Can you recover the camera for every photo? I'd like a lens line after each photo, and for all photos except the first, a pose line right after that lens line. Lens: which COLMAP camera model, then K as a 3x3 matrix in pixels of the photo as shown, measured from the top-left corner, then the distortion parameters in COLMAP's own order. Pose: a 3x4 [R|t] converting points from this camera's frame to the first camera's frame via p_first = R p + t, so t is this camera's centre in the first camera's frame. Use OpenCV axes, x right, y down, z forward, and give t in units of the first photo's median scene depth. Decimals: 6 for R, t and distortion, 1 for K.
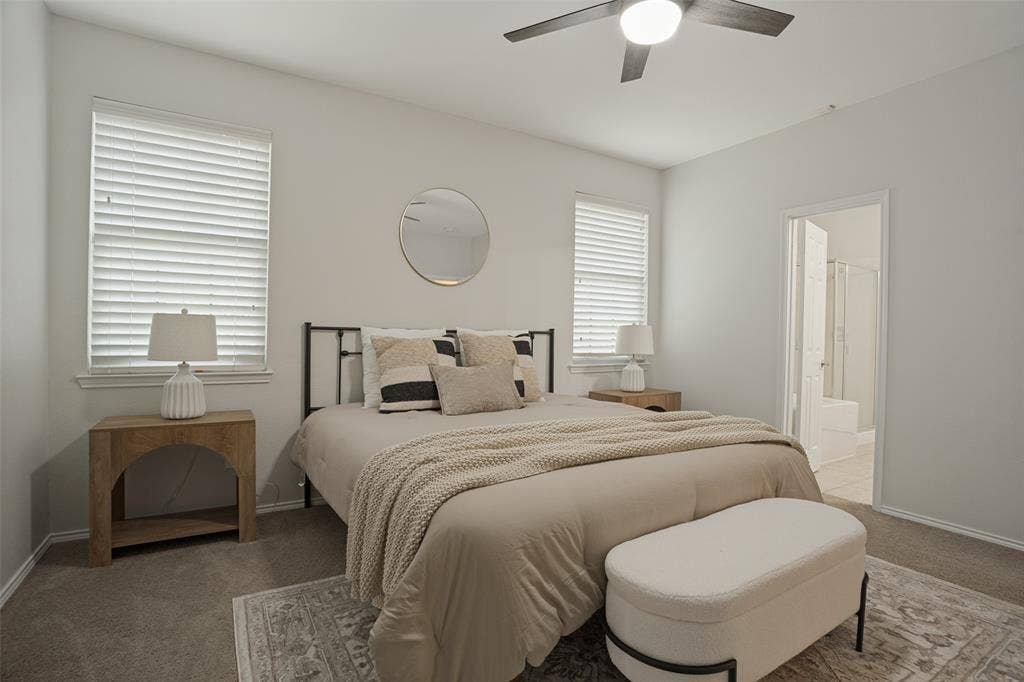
lens RADIAL K [[498.7, 0, 512.0], [0, 498.7, 341.0], [0, 0, 1]] dist [-0.073523, 0.029577]
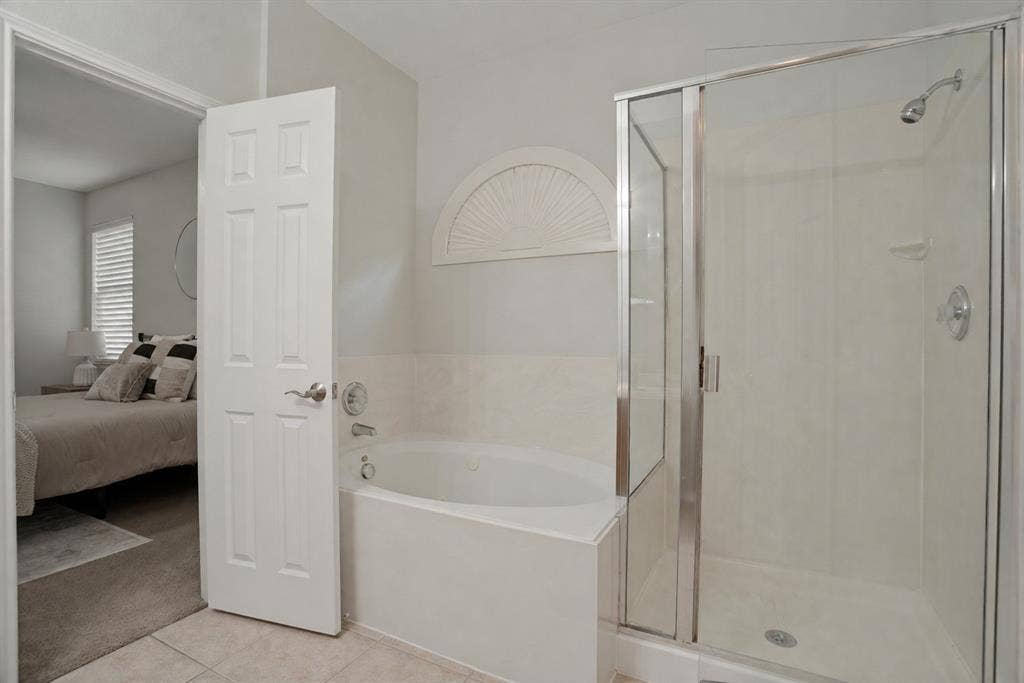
lens RADIAL K [[498.7, 0, 512.0], [0, 498.7, 341.5], [0, 0, 1]] dist [-0.073523, 0.029577]
pose [[0.522243, -0.002620, -0.852793, 1.423383], [0.004493, 0.999990, -0.000320, -0.005725], [0.852785, -0.003664, 0.522249, 1.155180]]
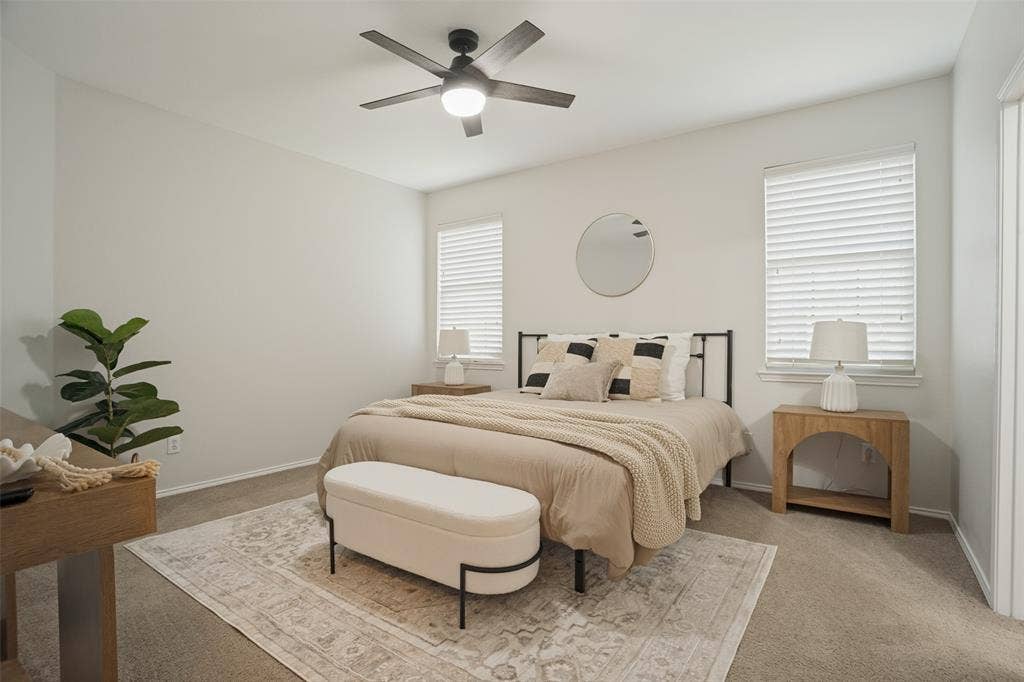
lens RADIAL K [[498.7, 0, 512.0], [0, 498.7, 341.0], [0, 0, 1]] dist [-0.073523, 0.029577]
pose [[0.403284, 0.000326, -0.915075, 0.951754], [0.008369, 0.999957, 0.004045, -0.014364], [0.915037, -0.009290, 0.403264, 0.340467]]
